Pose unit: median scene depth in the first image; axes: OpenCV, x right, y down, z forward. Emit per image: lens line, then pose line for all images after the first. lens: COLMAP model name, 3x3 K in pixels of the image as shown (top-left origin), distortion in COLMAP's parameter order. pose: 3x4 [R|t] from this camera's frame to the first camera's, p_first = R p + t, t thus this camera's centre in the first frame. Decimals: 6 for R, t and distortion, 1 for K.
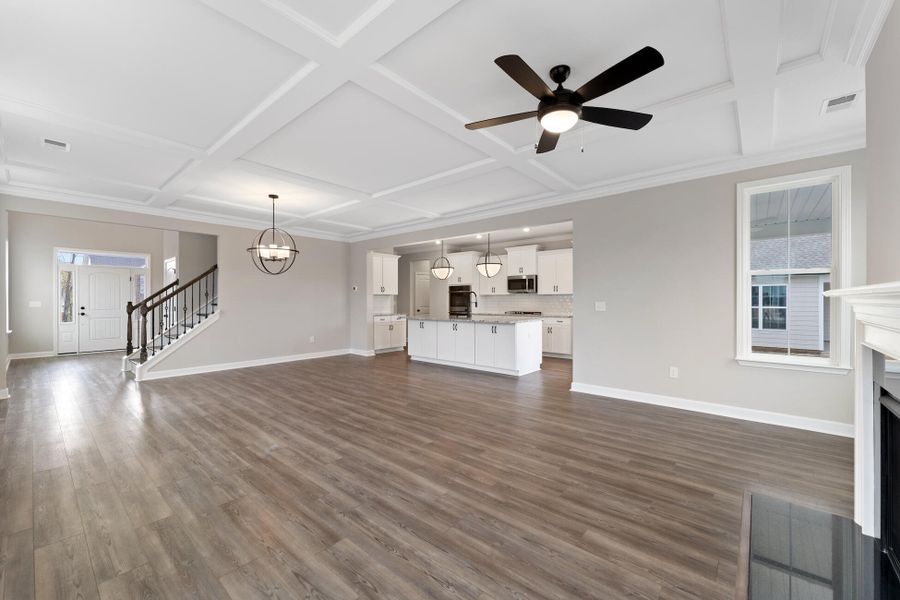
lens RADIAL K [[359.8, 0, 450.9], [0, 359.8, 301.7], [0, 0, 1]] dist [0.000030, 0.000021]
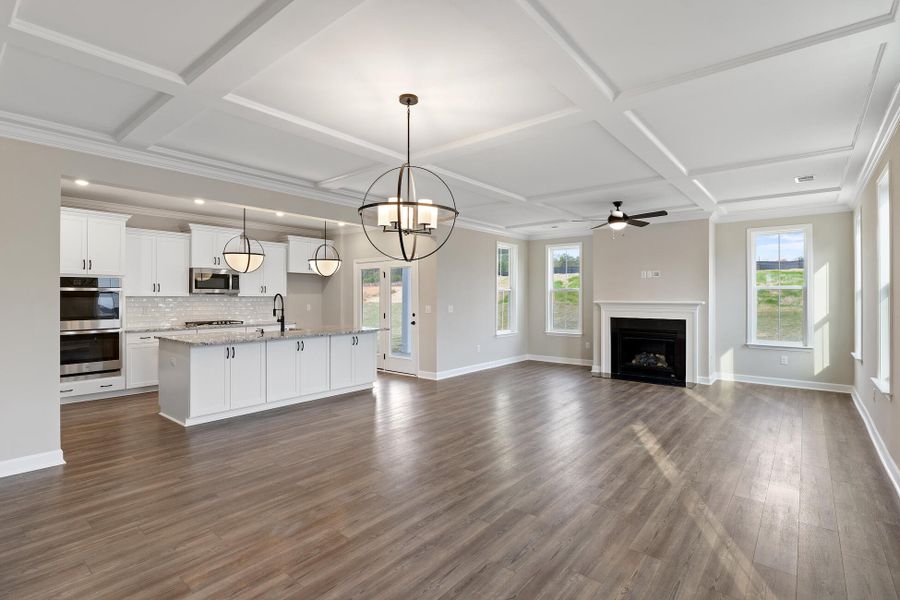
lens RADIAL K [[433.2, 0, 449.5], [0, 433.2, 293.2], [0, 0, 1]] dist [0.000521, 0.000166]
pose [[-0.020851, 0.010549, 0.999727, -0.679304], [0.005672, 0.999929, -0.010433, -0.016018], [-0.999767, 0.005453, -0.020910, 0.606848]]
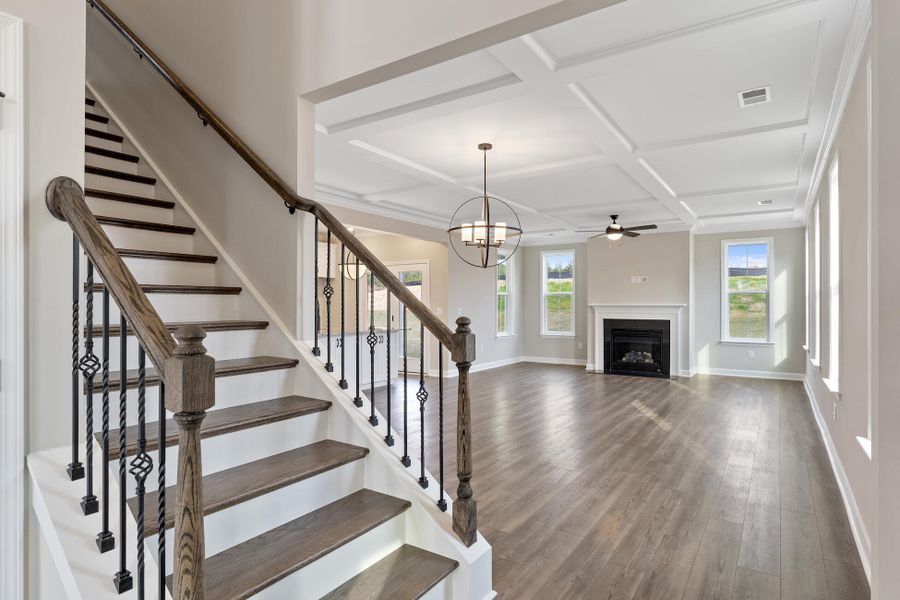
lens RADIAL K [[491.3, 0, 450.0], [0, 491.3, 300.0], [0, 0, 1]] dist [-0.002793, -0.000400]
pose [[-0.120714, 0.011858, 0.992617, -0.858988], [0.004802, 0.999924, -0.011361, -0.004443], [-0.992676, 0.003395, -0.120762, 0.740597]]
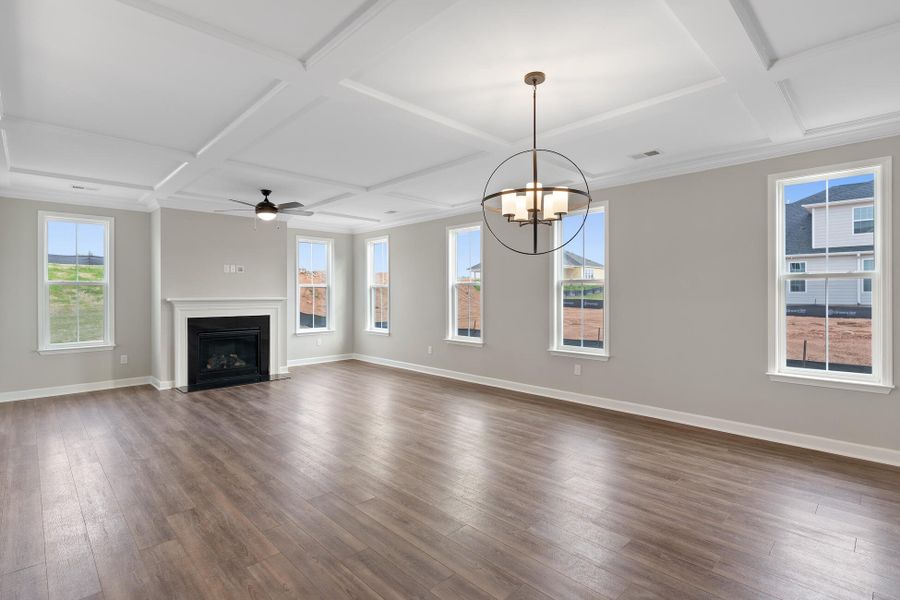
lens RADIAL K [[433.2, 0, 449.5], [0, 433.2, 293.2], [0, 0, 1]] dist [0.000521, 0.000166]
pose [[-0.996581, 0.003361, 0.082551, -0.272972], [0.003791, 0.999980, 0.005057, -0.018309], [-0.082532, 0.005353, -0.996574, 0.979118]]
